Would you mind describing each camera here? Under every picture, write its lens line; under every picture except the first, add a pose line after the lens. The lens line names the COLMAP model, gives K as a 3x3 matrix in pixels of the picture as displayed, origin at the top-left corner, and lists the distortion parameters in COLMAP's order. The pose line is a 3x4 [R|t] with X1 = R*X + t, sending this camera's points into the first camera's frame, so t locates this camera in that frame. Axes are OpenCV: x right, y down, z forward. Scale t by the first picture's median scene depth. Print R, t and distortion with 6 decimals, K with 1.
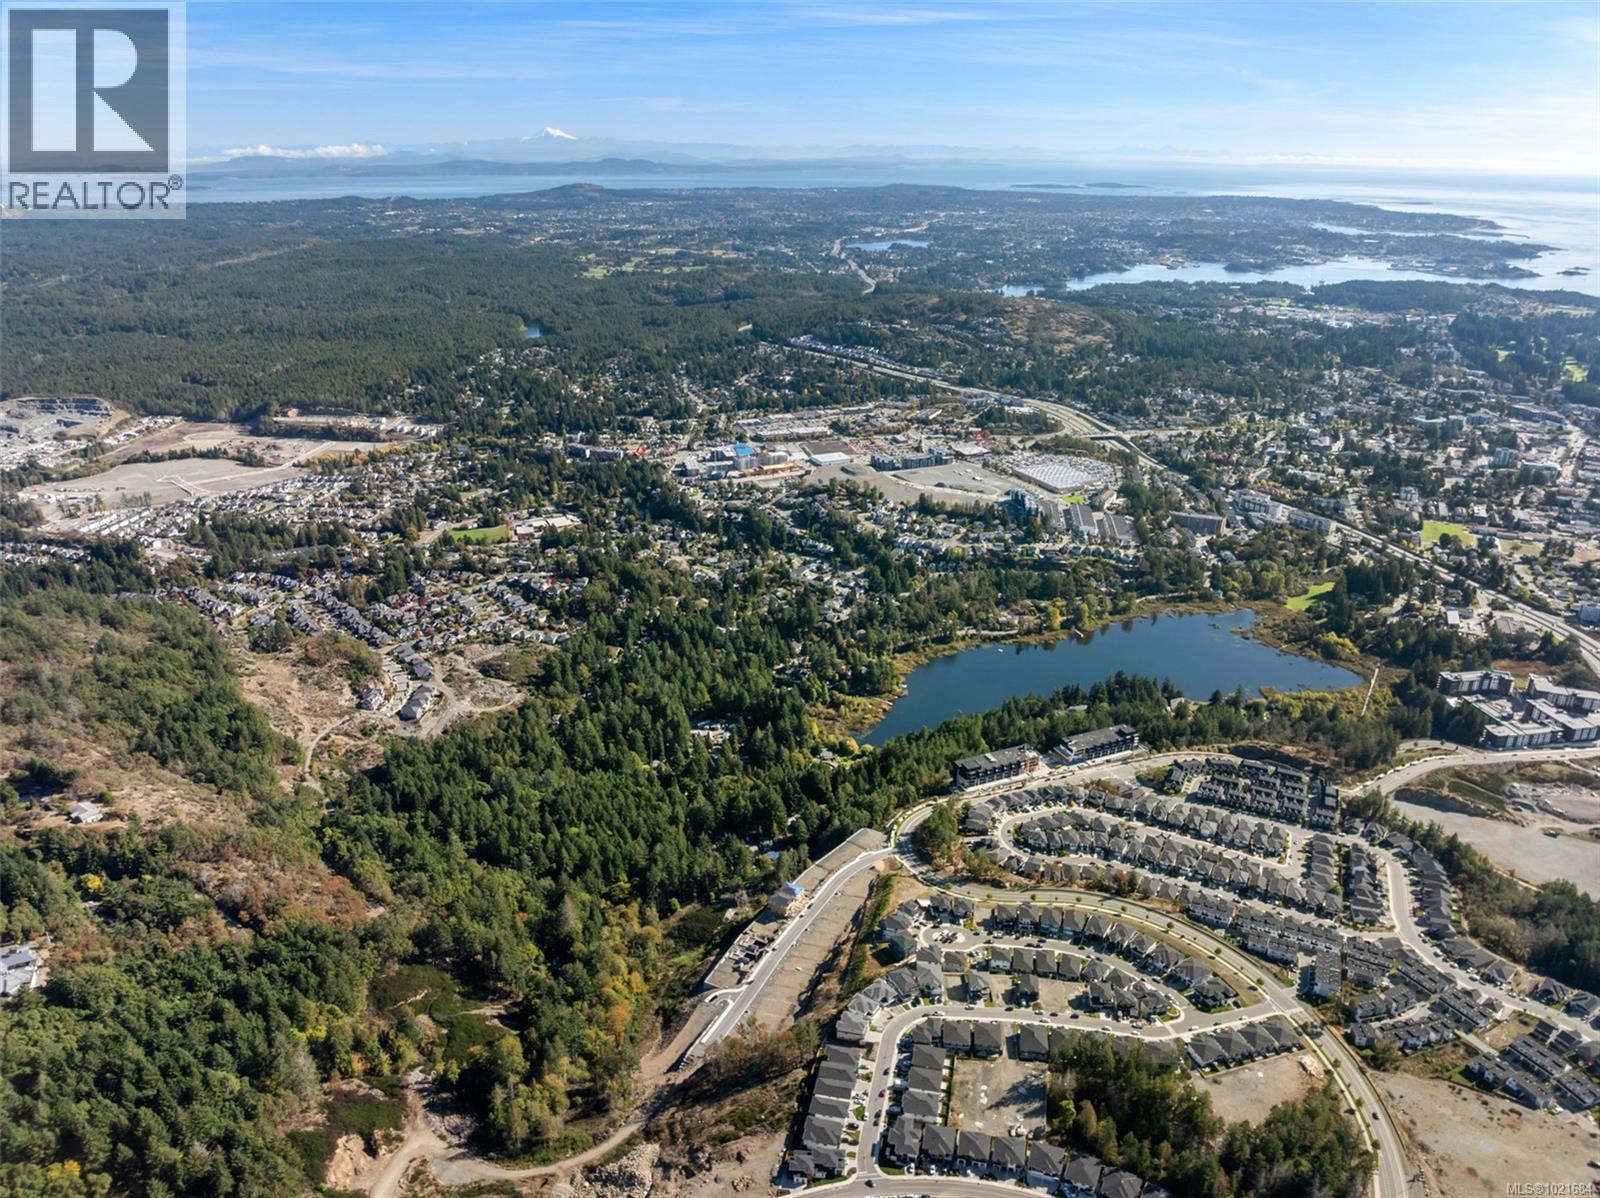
lens RADIAL K [[1126.9, 0, 801.9], [0, 1126.9, 593.5], [0, 0, 1]] dist [-0.023948, -0.026155]
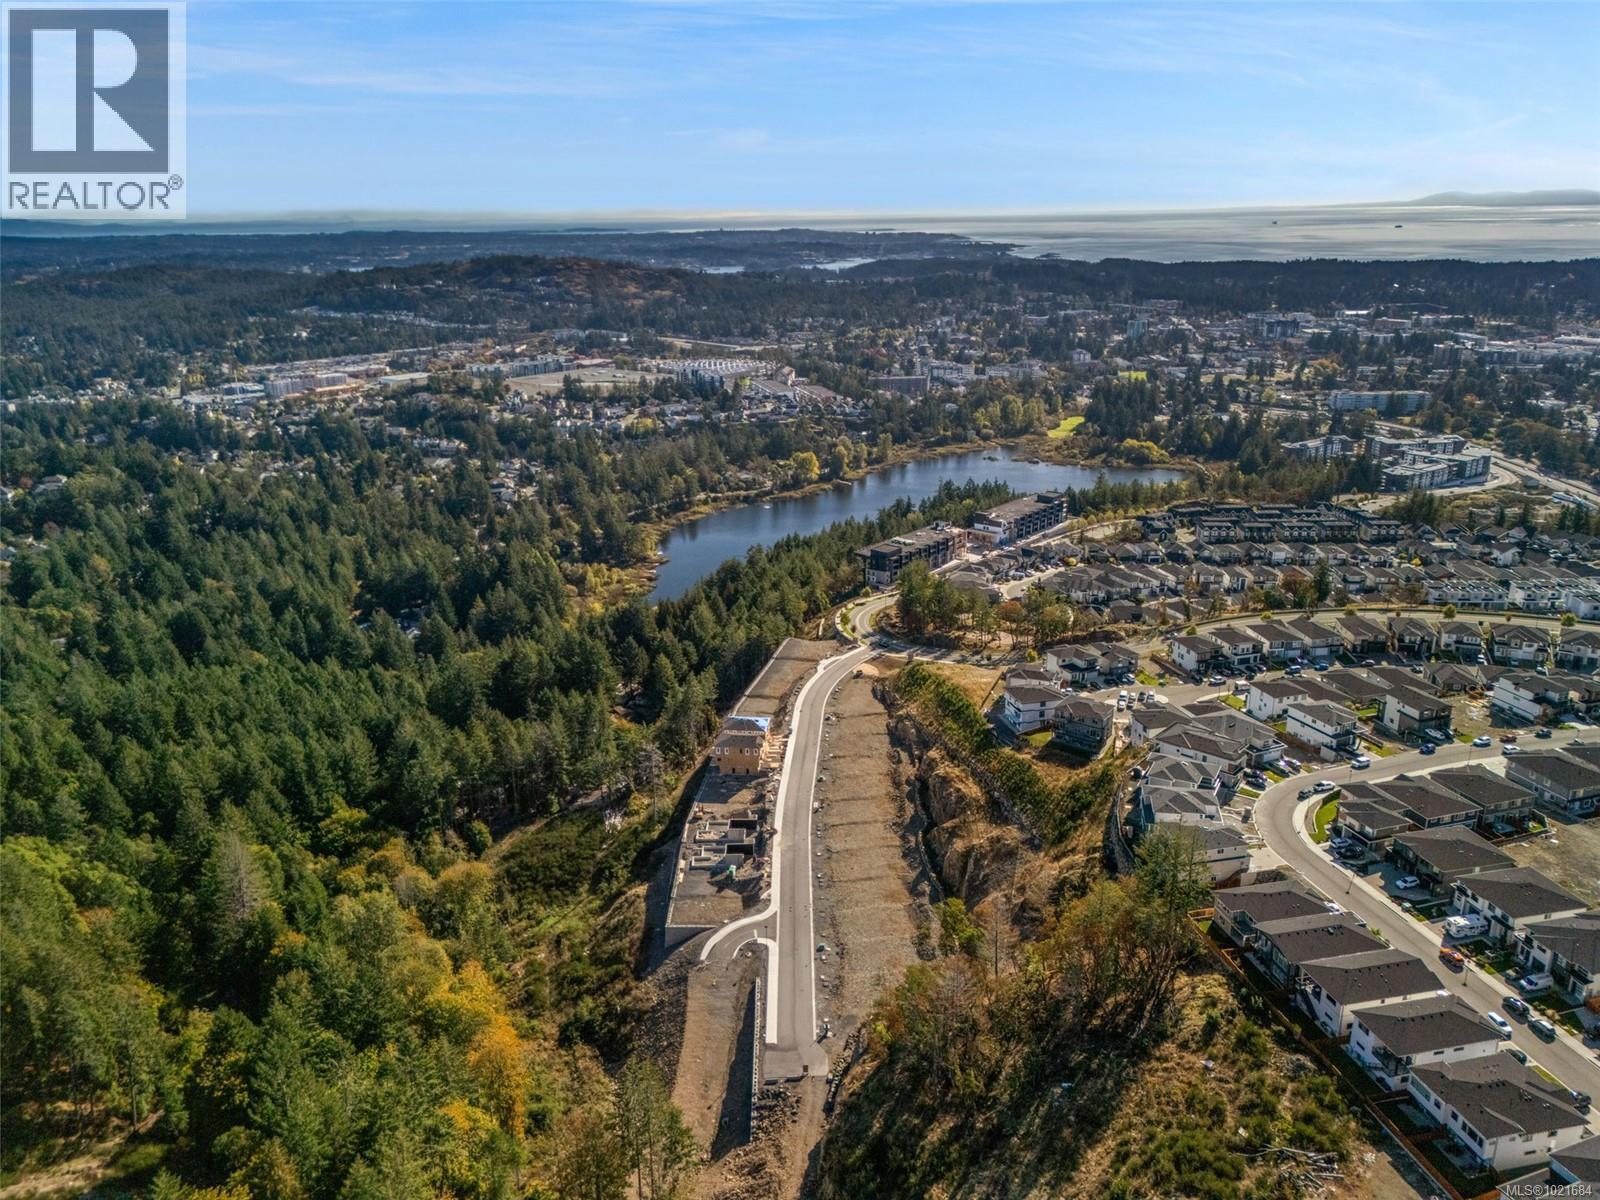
lens RADIAL K [[1167.9, 0, 805.9], [0, 1167.9, 605.2], [0, 0, 1]] dist [0.109040, -0.150334]
pose [[0.906579, -0.153405, 0.393169, -0.097669], [0.175929, 0.984164, -0.021663, 0.130356], [-0.383619, 0.088809, 0.919211, 0.304783]]
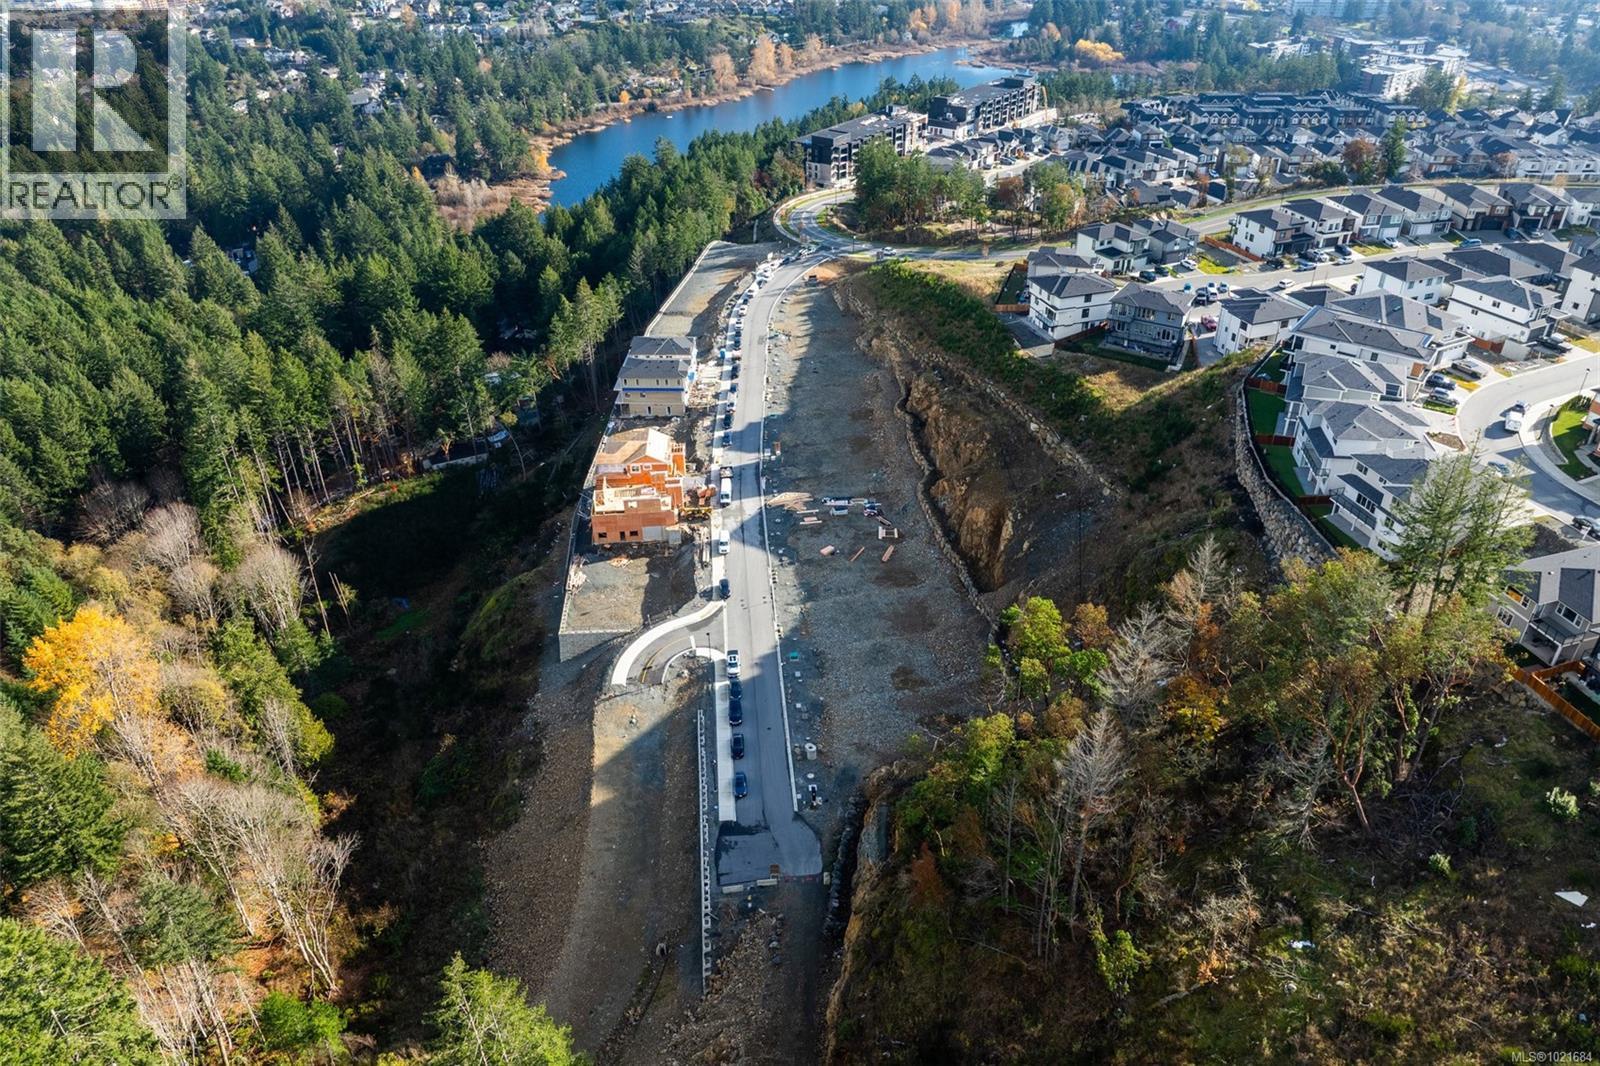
lens RADIAL K [[1136.6, 0, 804.6], [0, 1136.6, 559.2], [0, 0, 1]] dist [-0.043448, 0.007915]
pose [[0.872975, -0.282798, 0.397416, -0.071700], [0.197559, 0.949948, 0.242012, 0.142351], [-0.445965, -0.132758, 0.885150, 0.381571]]
